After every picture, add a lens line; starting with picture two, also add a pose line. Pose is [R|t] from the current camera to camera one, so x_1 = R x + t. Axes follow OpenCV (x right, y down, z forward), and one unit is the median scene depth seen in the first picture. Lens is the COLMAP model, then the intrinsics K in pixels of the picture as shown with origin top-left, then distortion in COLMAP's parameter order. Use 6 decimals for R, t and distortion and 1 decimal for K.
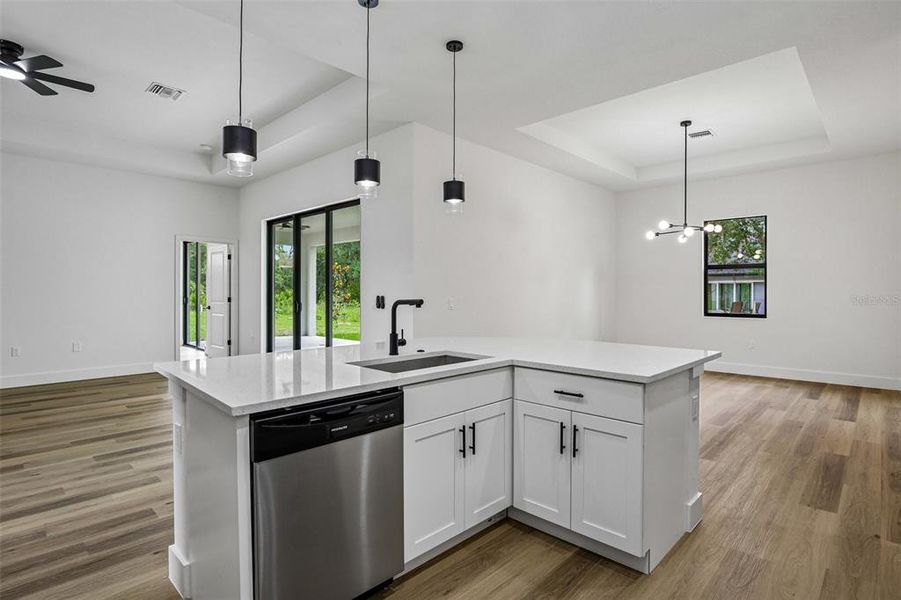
lens RADIAL K [[456.7, 0, 456.9], [0, 456.7, 295.0], [0, 0, 1]] dist [-0.016870, 0.000301]
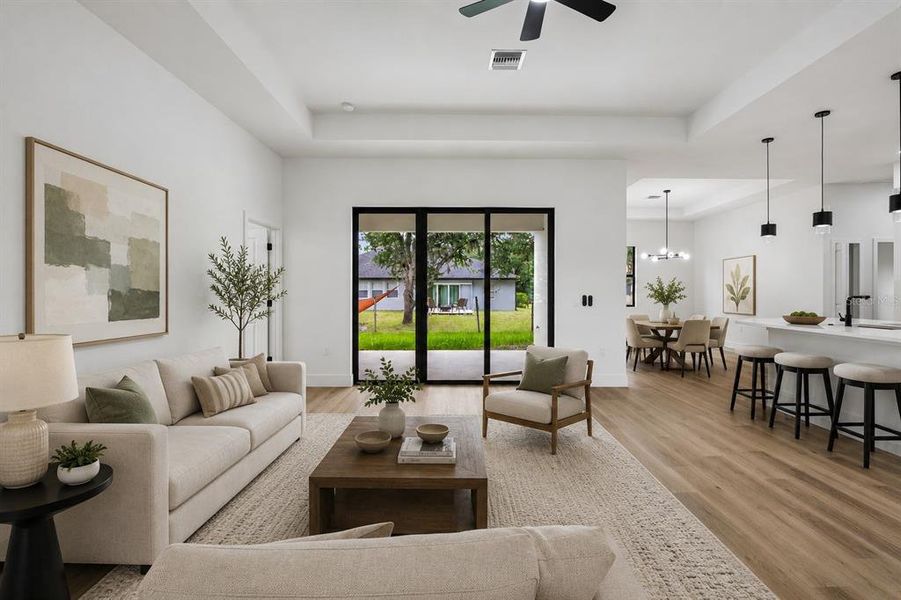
lens RADIAL K [[422.9, 0, 452.7], [0, 422.9, 292.0], [0, 0, 1]] dist [-0.001118, -0.017035]
pose [[0.722729, -0.003412, 0.691123, -1.170316], [0.008157, 0.999960, -0.003594, -0.006163], [-0.691084, 0.008235, 0.722728, 0.446267]]
